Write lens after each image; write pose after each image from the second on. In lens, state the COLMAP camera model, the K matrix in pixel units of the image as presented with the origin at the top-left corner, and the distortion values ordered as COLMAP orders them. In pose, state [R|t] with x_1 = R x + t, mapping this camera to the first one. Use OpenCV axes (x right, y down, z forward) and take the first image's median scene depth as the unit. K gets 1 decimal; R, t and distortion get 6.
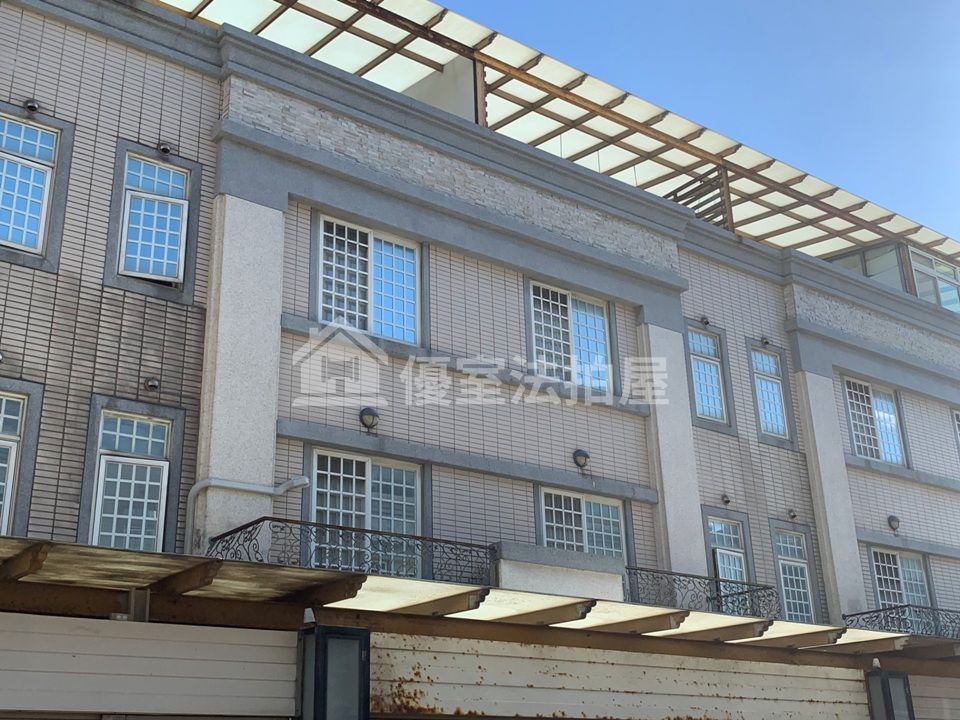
lens RADIAL K [[1144.7, 0, 483.3], [0, 1144.7, 357.5], [0, 0, 1]] dist [0.079062, 0.000000]
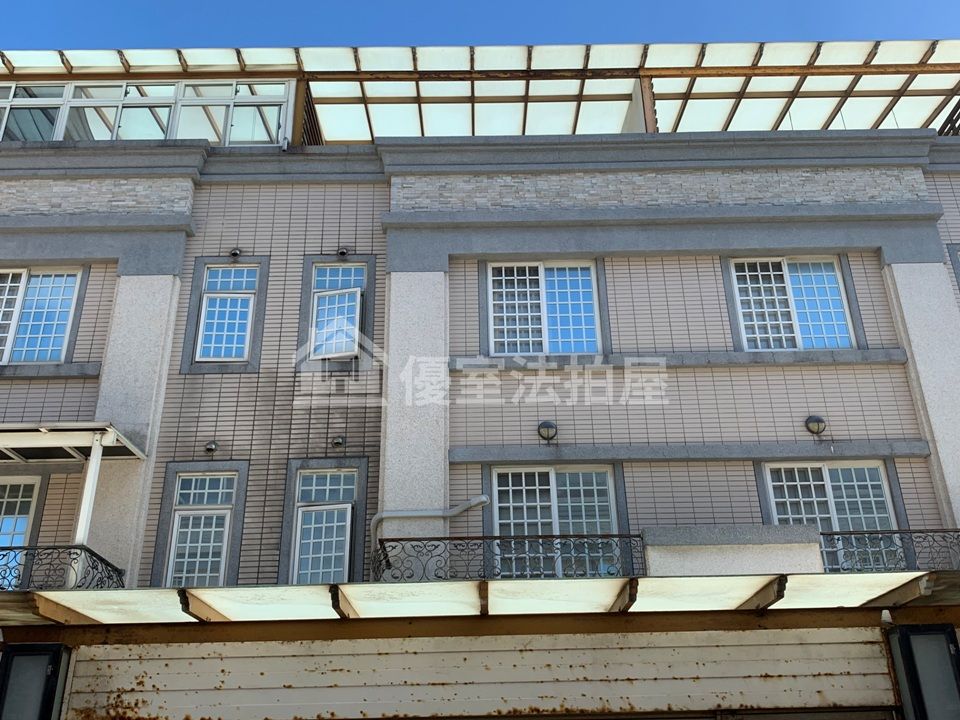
lens RADIAL K [[934.2, 0, 483.5], [0, 934.2, 349.0], [0, 0, 1]] dist [0.022158, 0.000000]
pose [[0.797528, -0.258411, -0.545135, 0.323262], [0.218102, 0.966000, -0.138832, 0.081060], [0.562477, -0.008173, 0.826773, 0.233651]]
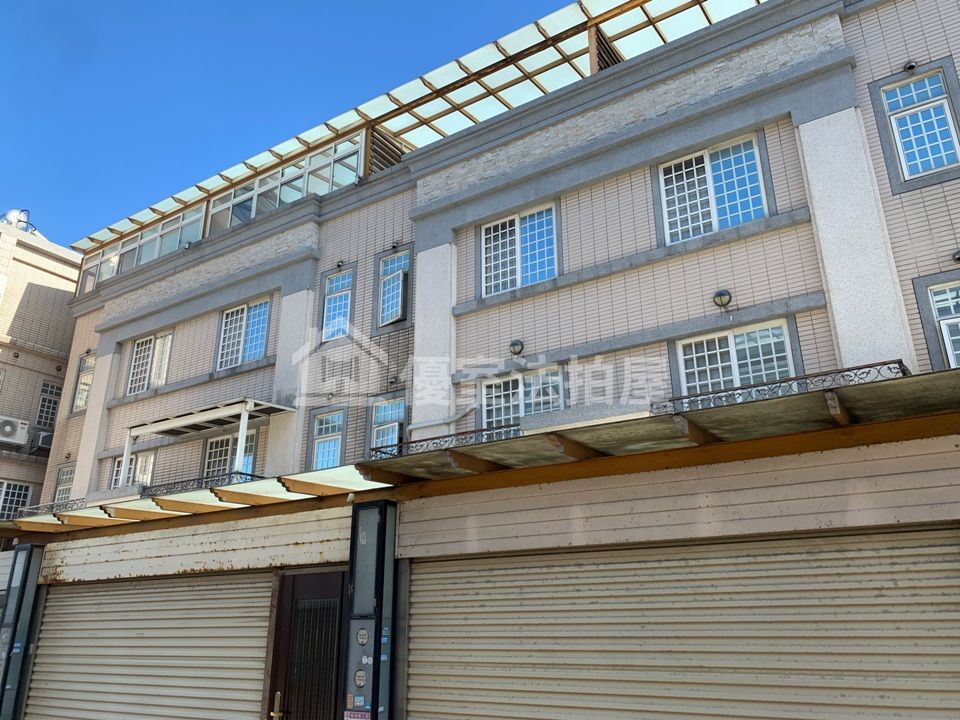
lens RADIAL K [[733.7, 0, 485.5], [0, 733.7, 353.5], [0, 0, 1]] dist [0.035513, -0.043606]
pose [[0.340119, -0.299411, -0.891444, 0.639664], [0.343682, 0.921959, -0.178533, 0.193394], [0.875329, -0.245651, 0.416478, 0.554435]]
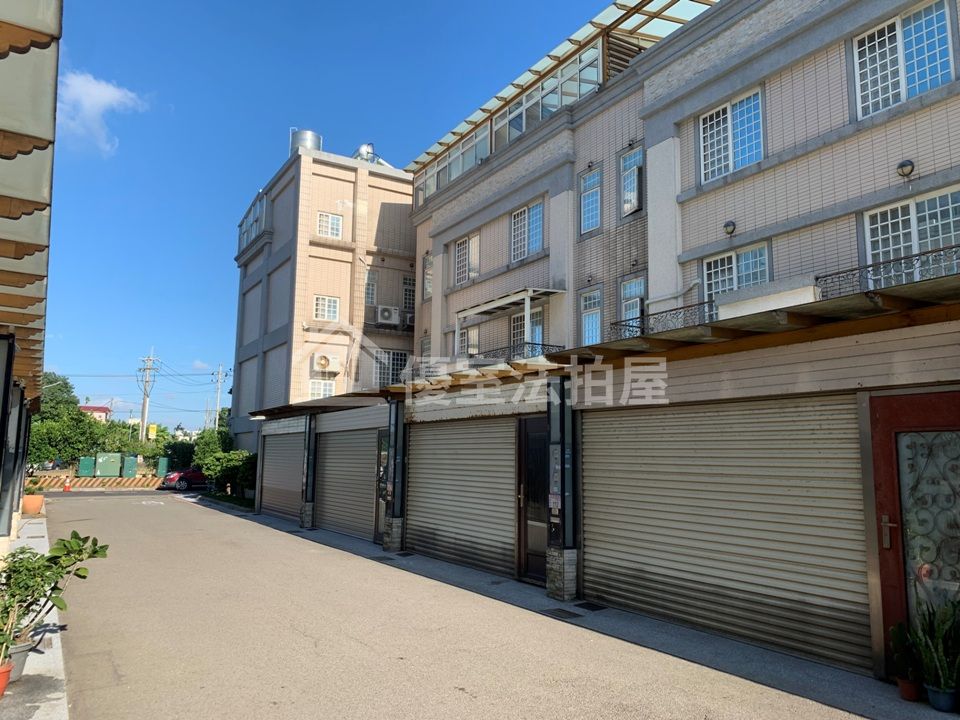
lens RADIAL K [[733.7, 0, 487.3], [0, 733.7, 351.3], [0, 0, 1]] dist [0.035513, -0.043606]
pose [[-0.113628, -0.110482, -0.987361, 0.889094], [0.360003, 0.921683, -0.144562, 0.226124], [0.926006, -0.371879, -0.064955, 0.641947]]
